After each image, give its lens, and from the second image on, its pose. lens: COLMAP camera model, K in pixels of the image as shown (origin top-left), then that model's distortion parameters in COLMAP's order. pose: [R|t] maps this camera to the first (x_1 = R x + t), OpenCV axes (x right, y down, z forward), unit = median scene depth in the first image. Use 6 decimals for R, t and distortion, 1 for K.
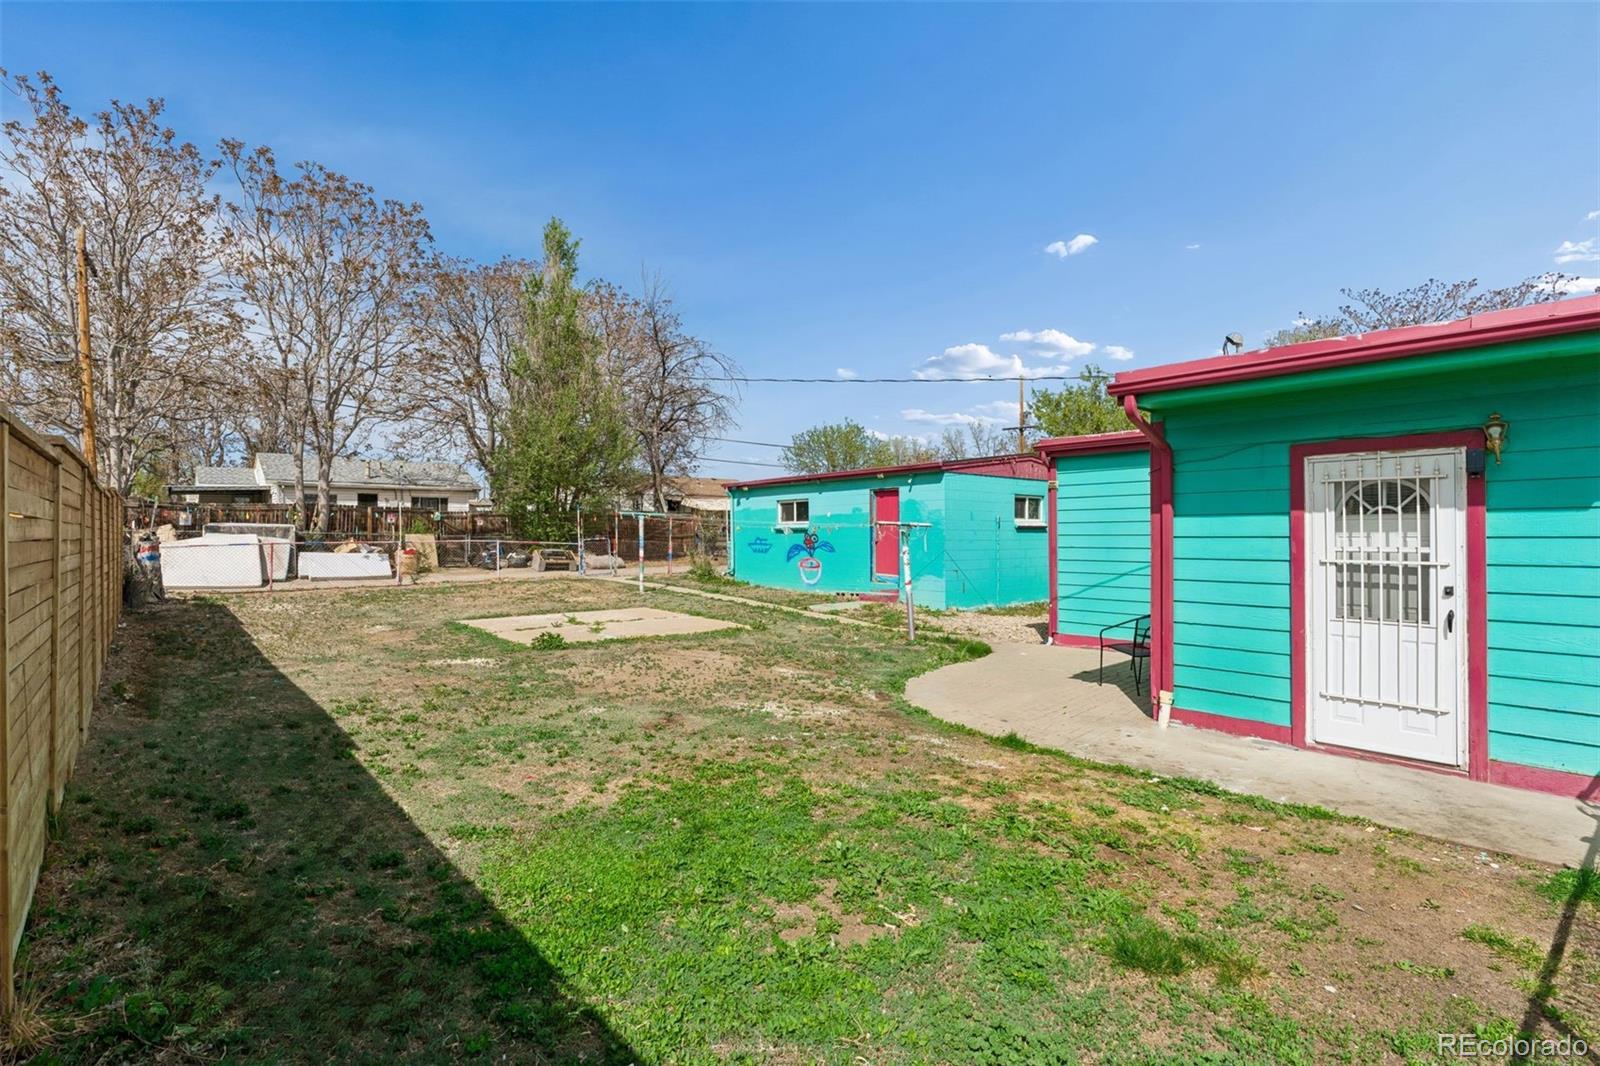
lens RADIAL K [[757.9, 0, 800.0], [0, 757.9, 533.0], [0, 0, 1]] dist [0.000170, 0.000190]
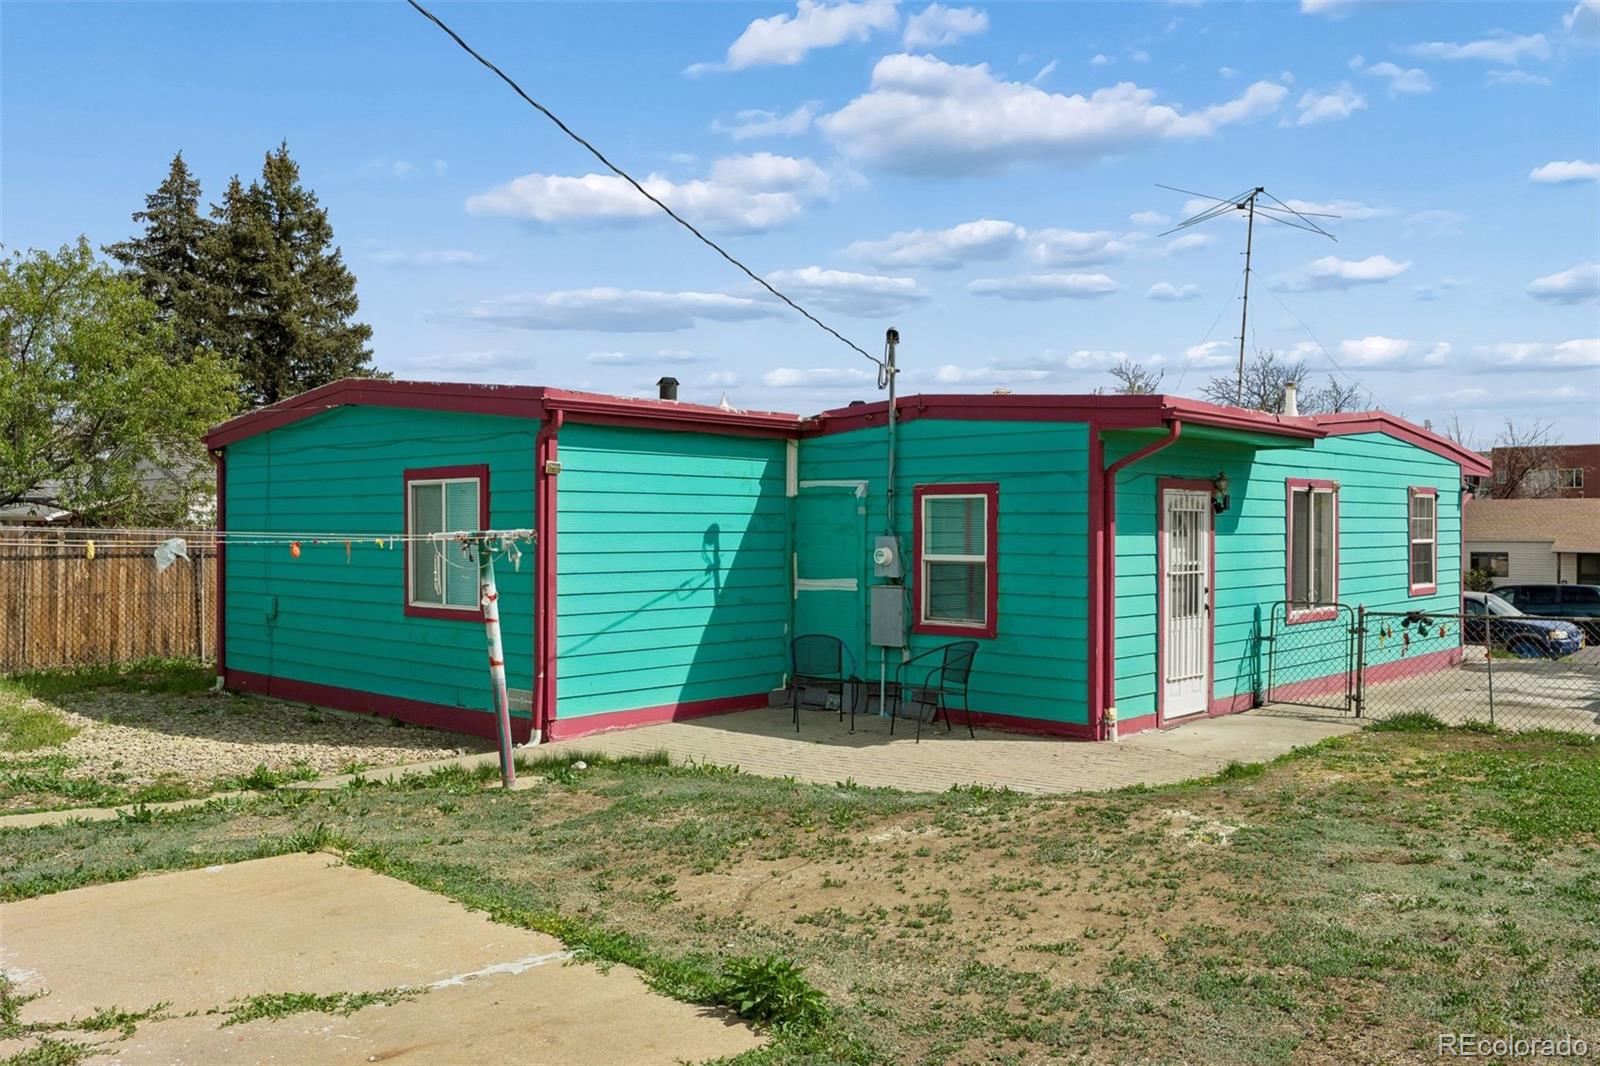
lens RADIAL K [[1305.2, 0, 800.0], [0, 1305.2, 533.0], [0, 0, 1]] dist [0.003683, 0.001585]
pose [[-0.112401, 0.000126, 0.993663, -0.375745], [-0.003303, 0.999994, -0.000500, -0.007256], [-0.993657, -0.003338, -0.112400, 0.504027]]
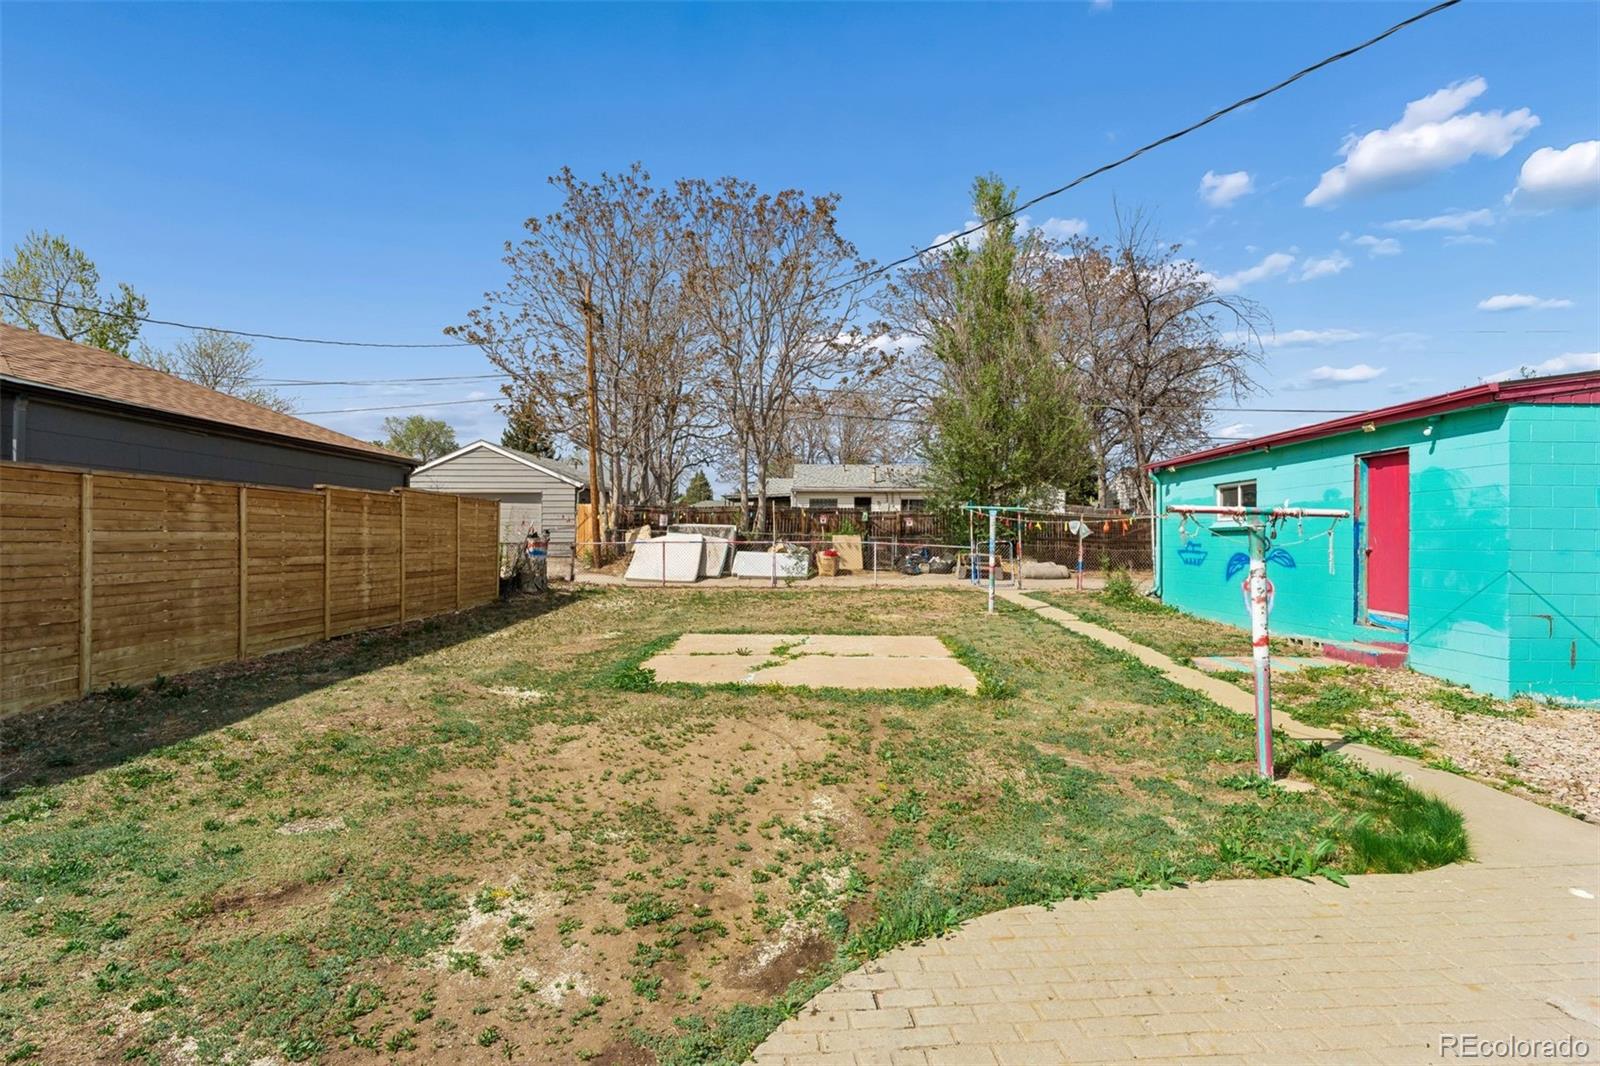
lens RADIAL K [[771.8, 0, 806.7], [0, 771.8, 533.2], [0, 0, 1]] dist [-0.000252, 0.000215]
pose [[0.752538, 0.003705, -0.658538, 0.134917], [-0.007399, 0.999969, -0.002829, 0.002724], [0.658507, 0.007002, 0.752542, 0.267677]]
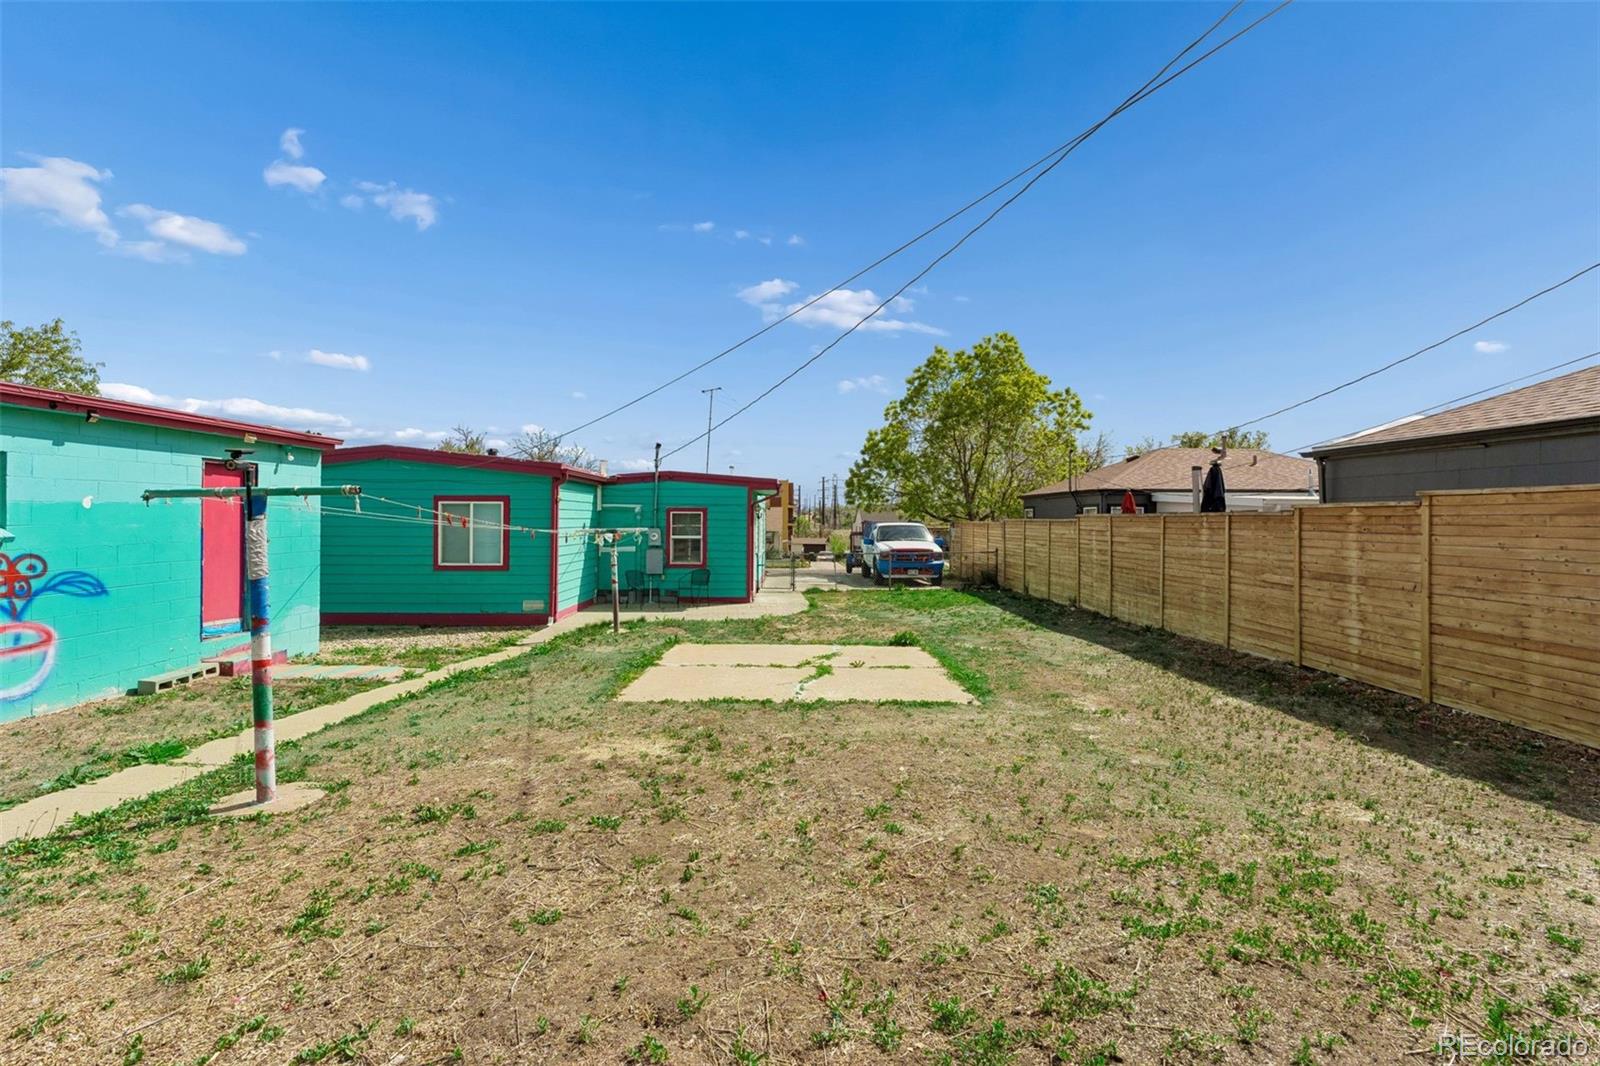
lens RADIAL K [[740.1, 0, 803.0], [0, 740.1, 518.1], [0, 0, 1]] dist [0.001170, 0.000459]
pose [[-0.769224, 0.000658, 0.638979, -0.439079], [-0.004097, 0.999974, -0.005961, -0.013596], [-0.638966, -0.007203, -0.769201, 0.936134]]
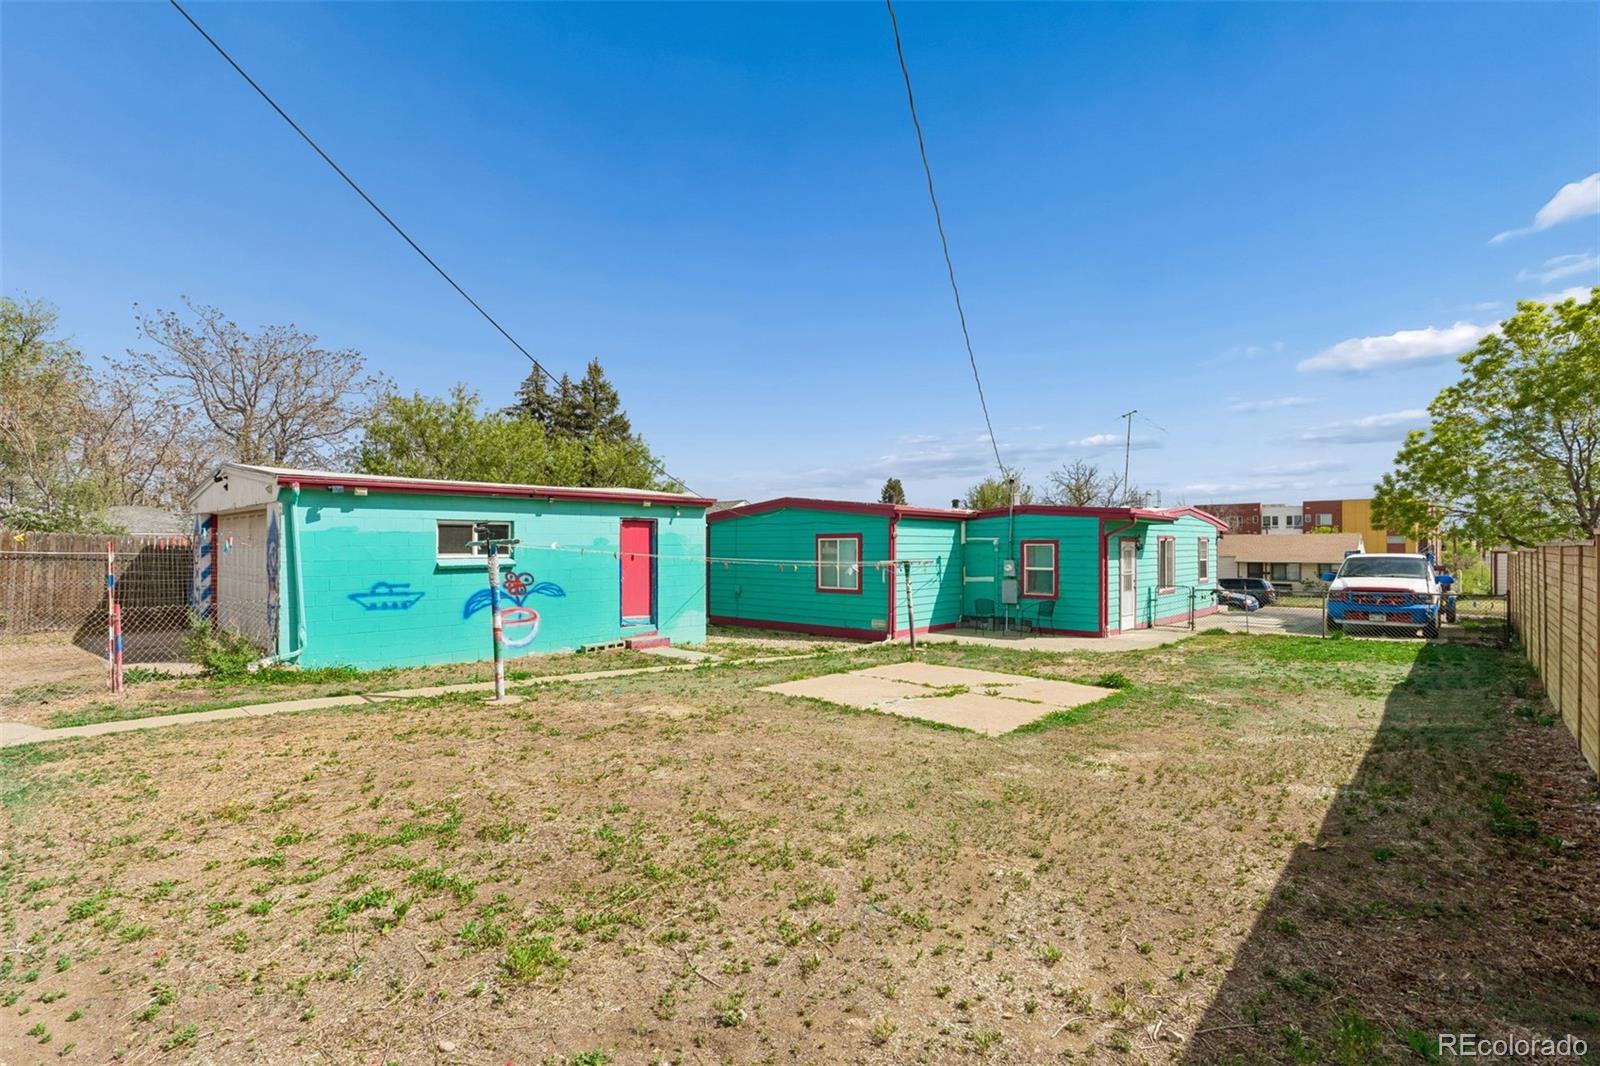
lens RADIAL K [[737.1, 0, 798.8], [0, 737.1, 550.6], [0, 0, 1]] dist [0.000769, 0.000181]
pose [[-0.118175, 0.000614, 0.992993, -0.618977], [-0.000302, 1.000000, -0.000654, -0.017008], [-0.992993, -0.000378, -0.118175, 0.750104]]
